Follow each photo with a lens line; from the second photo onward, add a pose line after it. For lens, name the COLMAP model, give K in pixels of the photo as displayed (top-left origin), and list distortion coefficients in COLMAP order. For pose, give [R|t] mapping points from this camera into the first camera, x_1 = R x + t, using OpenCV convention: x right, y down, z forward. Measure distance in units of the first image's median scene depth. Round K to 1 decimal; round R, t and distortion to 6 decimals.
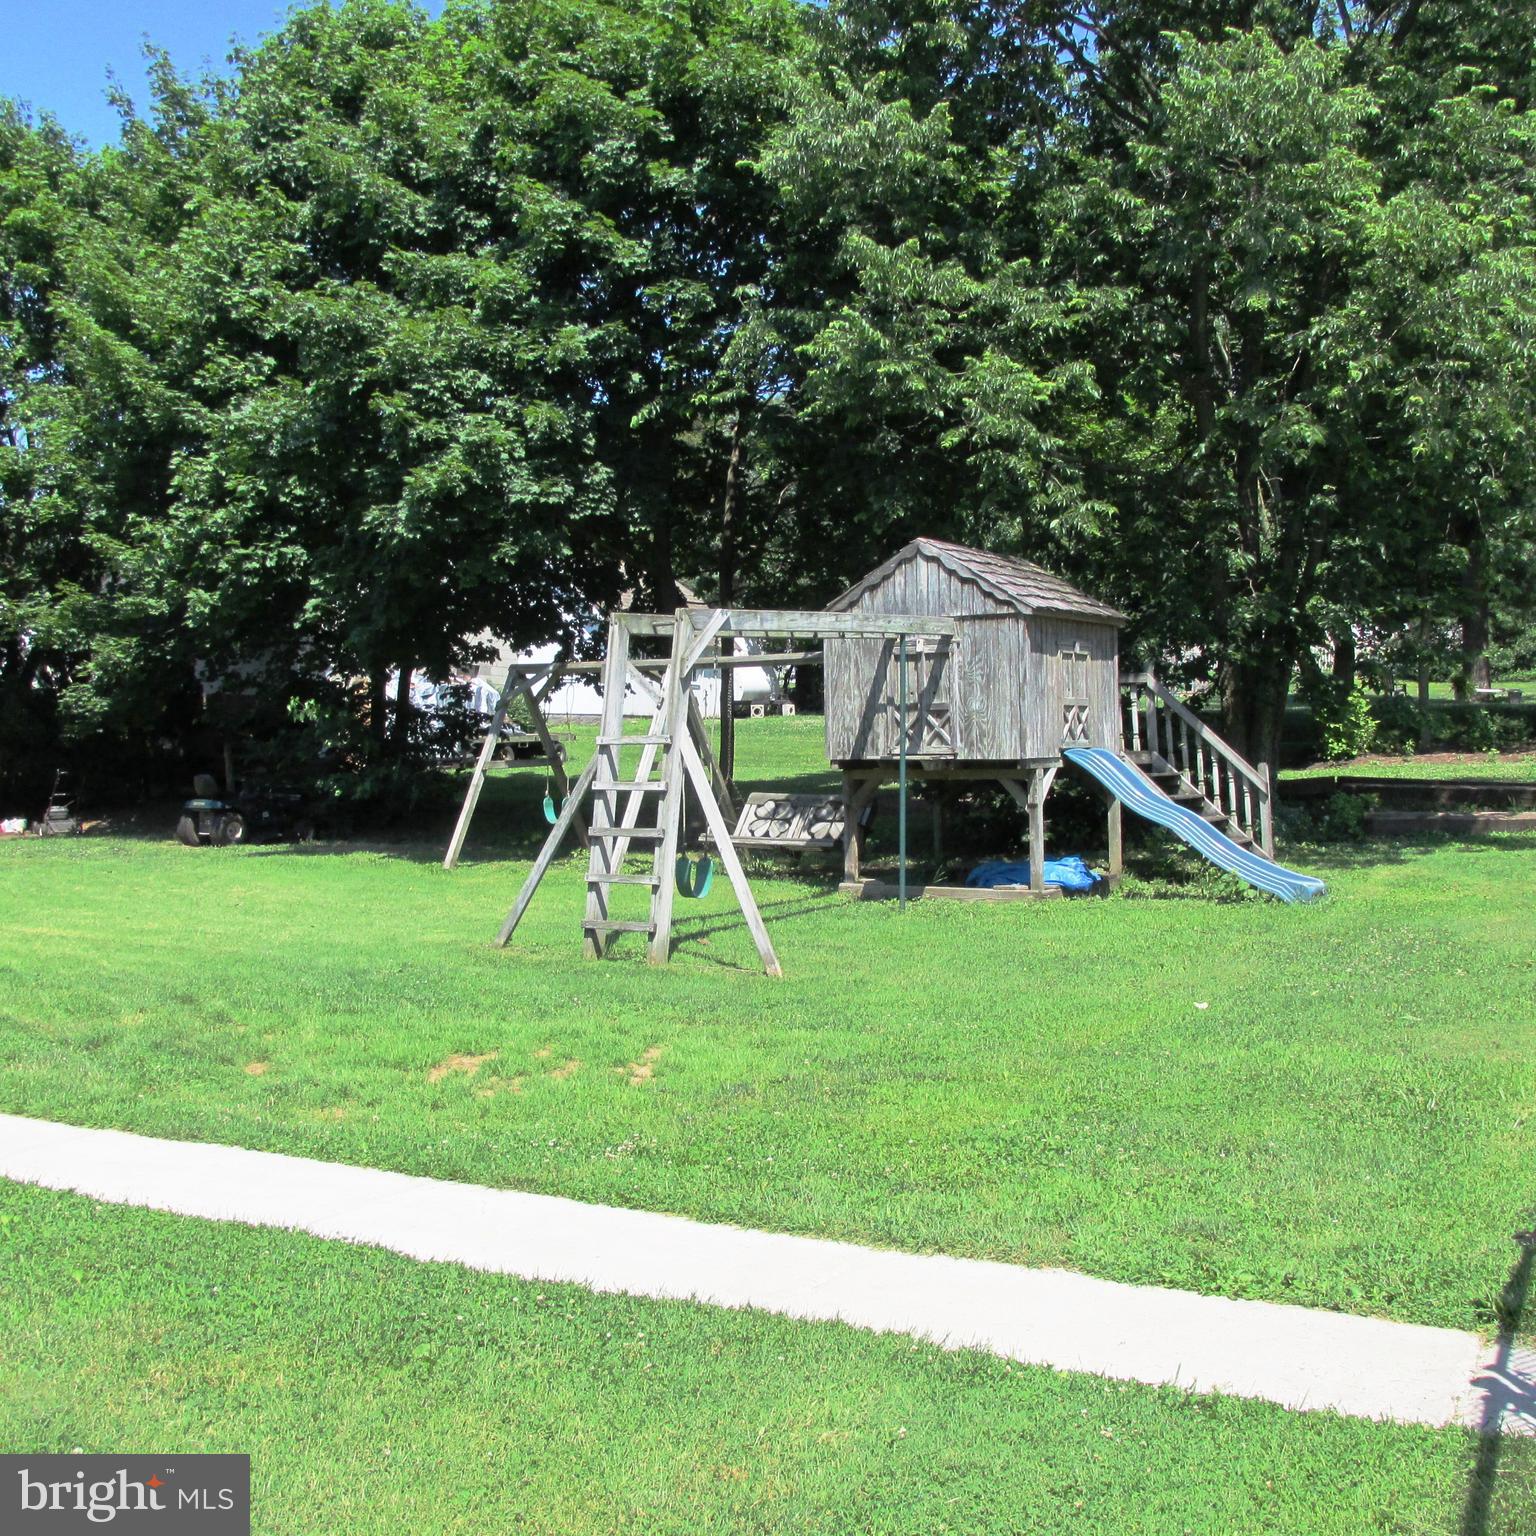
lens RADIAL K [[1741.5, 0, 766.1], [0, 1741.5, 768.0], [0, 0, 1]] dist [-0.010374, 0.000000]
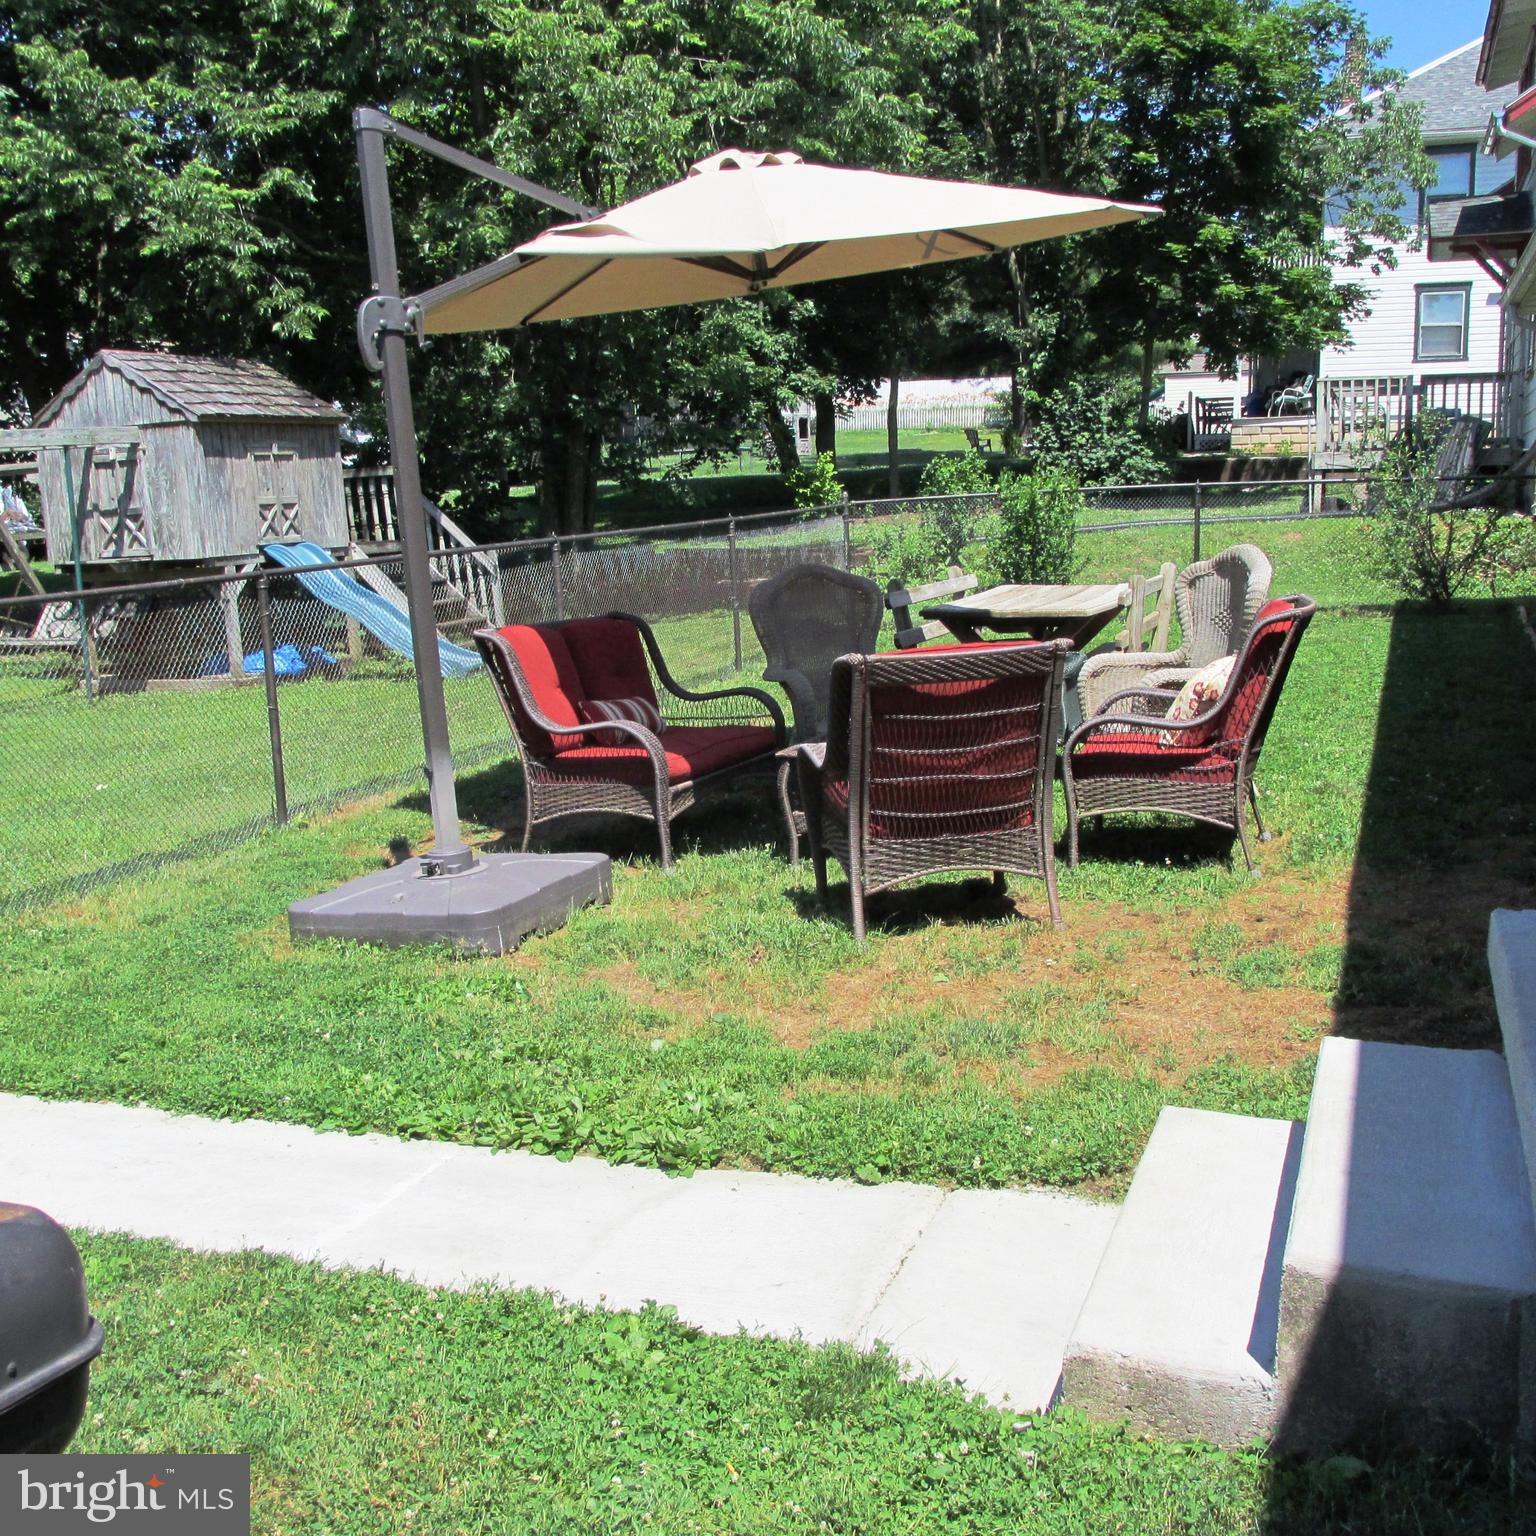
lens RADIAL K [[1741.5, 0, 769.0], [0, 1741.5, 768.2], [0, 0, 1]] dist [-0.010374, 0.000000]
pose [[0.988993, -0.062969, 0.133897, 0.324458], [0.044354, 0.989478, 0.137719, -0.008851], [-0.141160, -0.130264, 0.981379, -0.113883]]
